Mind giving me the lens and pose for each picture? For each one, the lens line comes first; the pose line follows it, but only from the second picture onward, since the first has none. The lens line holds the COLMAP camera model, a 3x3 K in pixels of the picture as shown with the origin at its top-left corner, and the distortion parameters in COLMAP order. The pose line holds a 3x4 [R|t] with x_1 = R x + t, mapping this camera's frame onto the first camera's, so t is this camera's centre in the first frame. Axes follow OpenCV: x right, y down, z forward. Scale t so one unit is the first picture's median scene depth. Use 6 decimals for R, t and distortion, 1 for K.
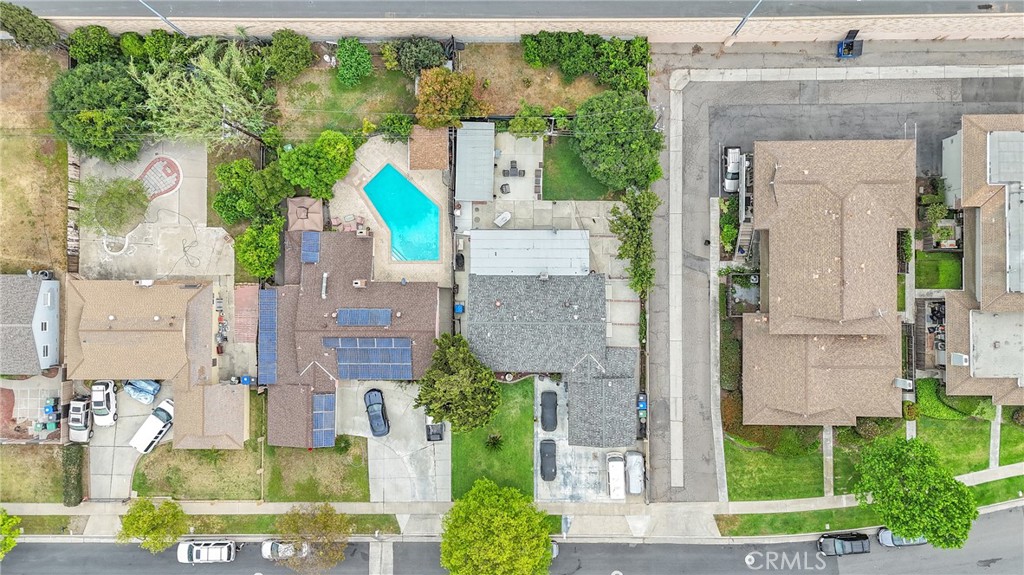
lens RADIAL K [[746.4, 0, 512.4], [0, 746.4, 292.1], [0, 0, 1]] dist [0.075609, -0.074164]
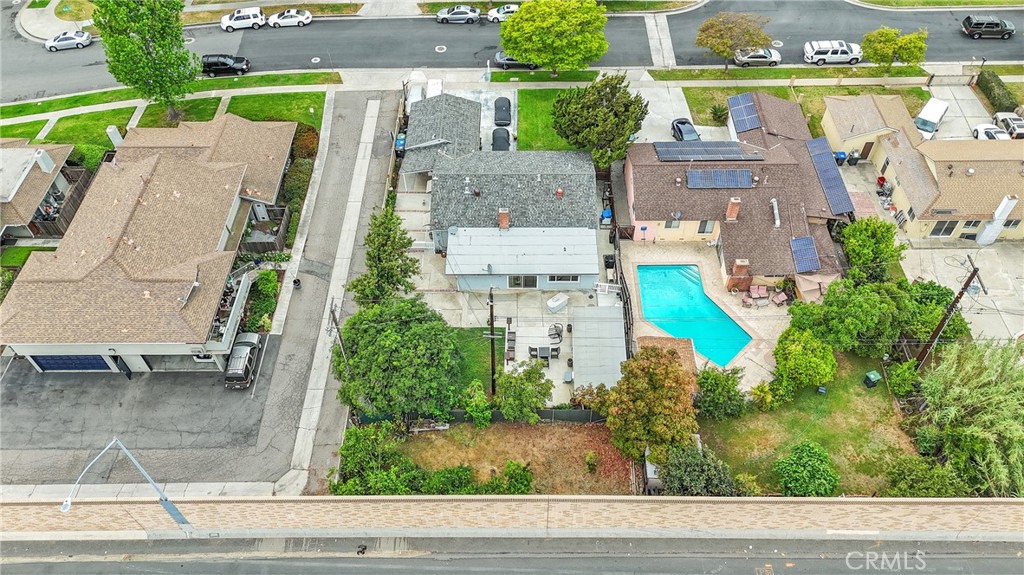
lens RADIAL K [[746.4, 0, 512.4], [0, 746.4, 292.1], [0, 0, 1]] dist [0.075609, -0.074164]
pose [[-0.999496, 0.015203, 0.027861, 0.011935], [0.006689, -0.757211, 0.653136, -0.585827], [0.031026, 0.652994, 0.756728, 0.416024]]
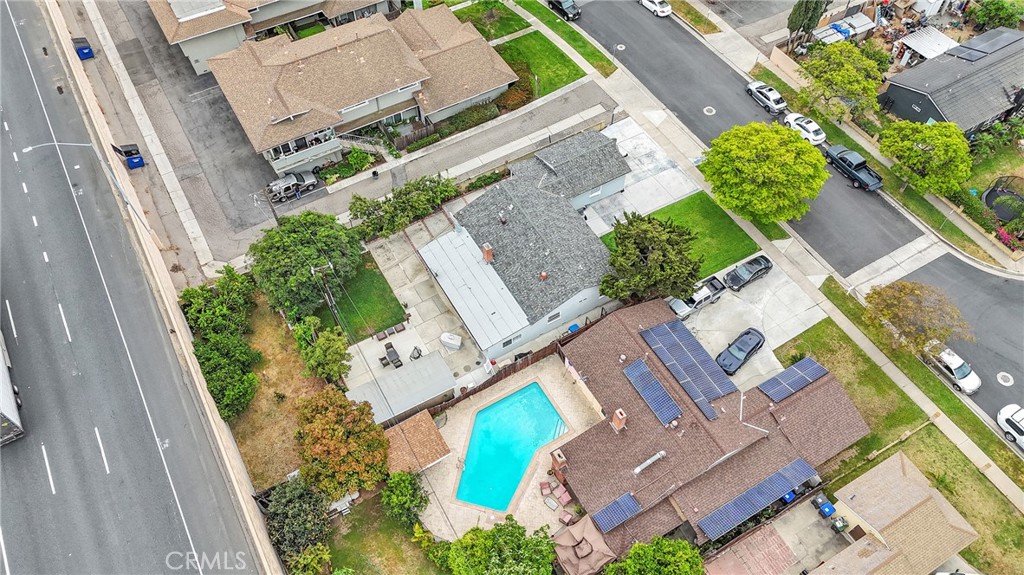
lens RADIAL K [[746.4, 0, 512.4], [0, 746.4, 292.1], [0, 0, 1]] dist [0.075609, -0.074164]
pose [[-0.504120, -0.699299, 0.506798, -0.418627], [0.863634, -0.408569, 0.295311, -0.258242], [0.000551, 0.586560, 0.809906, 0.312506]]
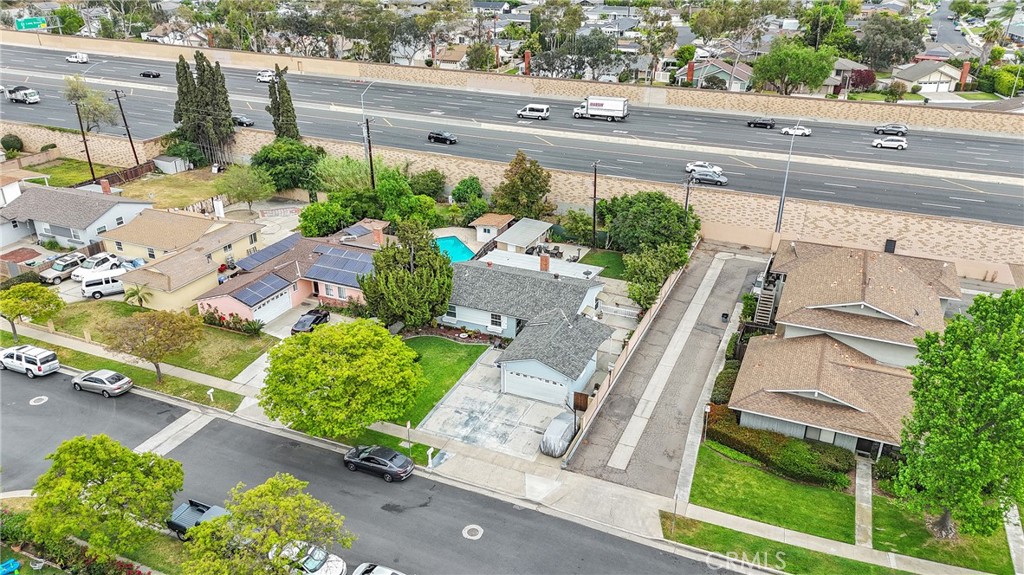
lens RADIAL K [[748.3, 0, 516.8], [0, 748.3, 287.3], [0, 0, 1]] dist [0.071772, -0.076771]
pose [[0.917791, 0.185999, -0.350806, 0.341004], [-0.396878, 0.402678, -0.824826, 0.772339], [-0.012155, 0.896245, 0.443393, 0.566399]]
